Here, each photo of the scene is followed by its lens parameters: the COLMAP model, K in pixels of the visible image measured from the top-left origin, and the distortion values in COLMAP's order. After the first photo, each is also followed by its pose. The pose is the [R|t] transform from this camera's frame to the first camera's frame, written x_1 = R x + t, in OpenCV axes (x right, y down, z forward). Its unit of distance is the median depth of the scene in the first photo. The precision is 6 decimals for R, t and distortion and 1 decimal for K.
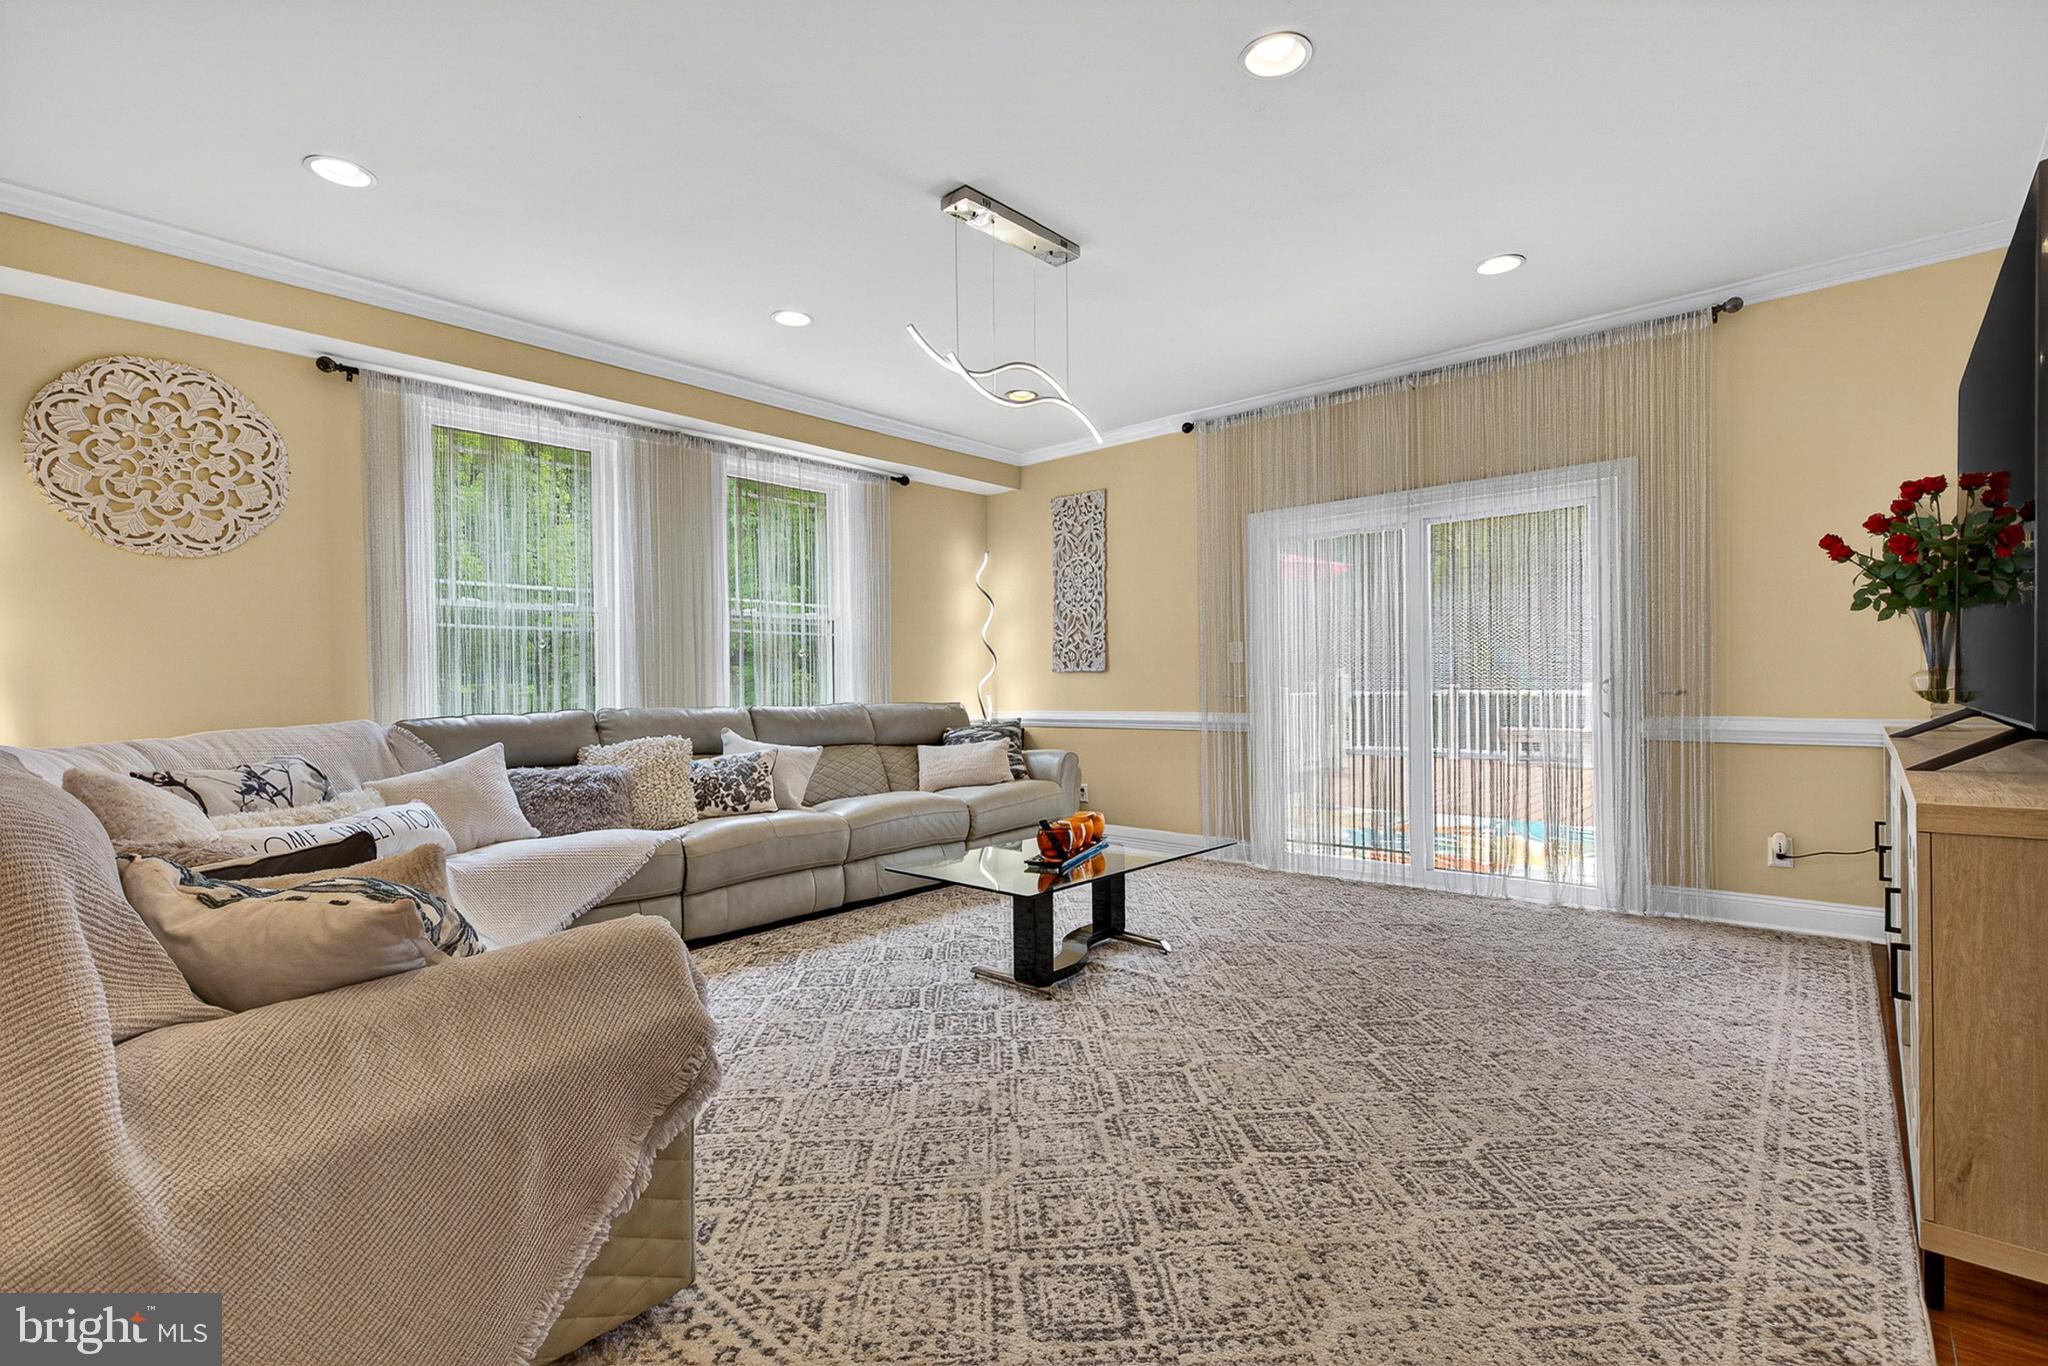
lens RADIAL K [[918.6, 0, 1026.1], [0, 918.6, 688.6], [0, 0, 1]] dist [0.004314, 0.000589]
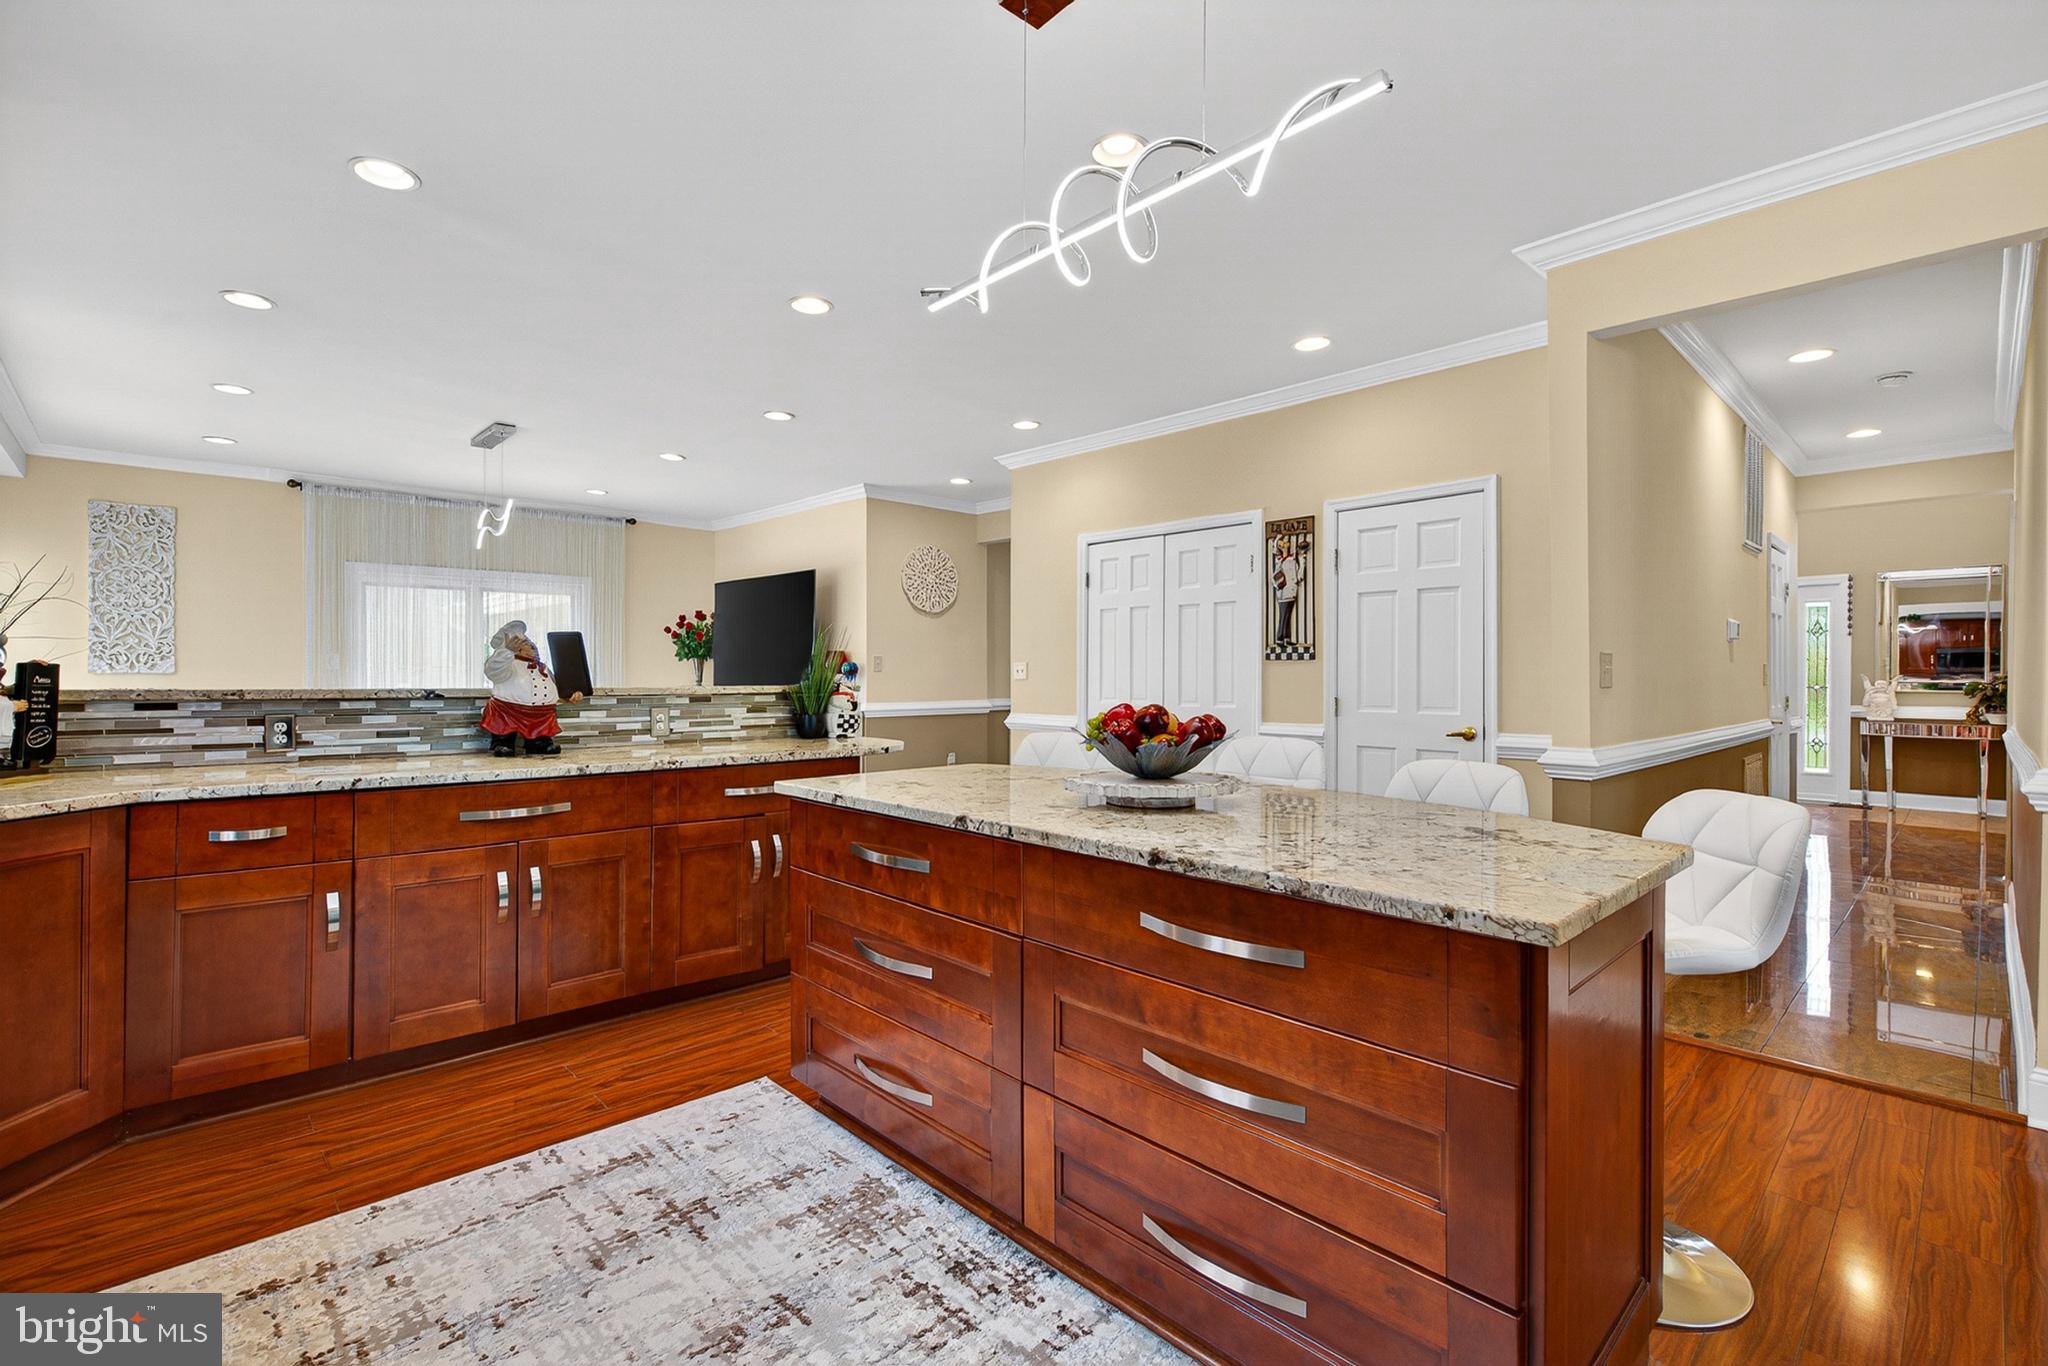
lens RADIAL K [[918.6, 0, 1022.5], [0, 918.6, 676.4], [0, 0, 1]] dist [0.004314, 0.000589]
pose [[0.081283, 0.010416, 0.996637, -1.539310], [0.000007, 0.999945, -0.010451, -0.007322], [-0.996691, 0.000856, 0.081278, -0.156590]]
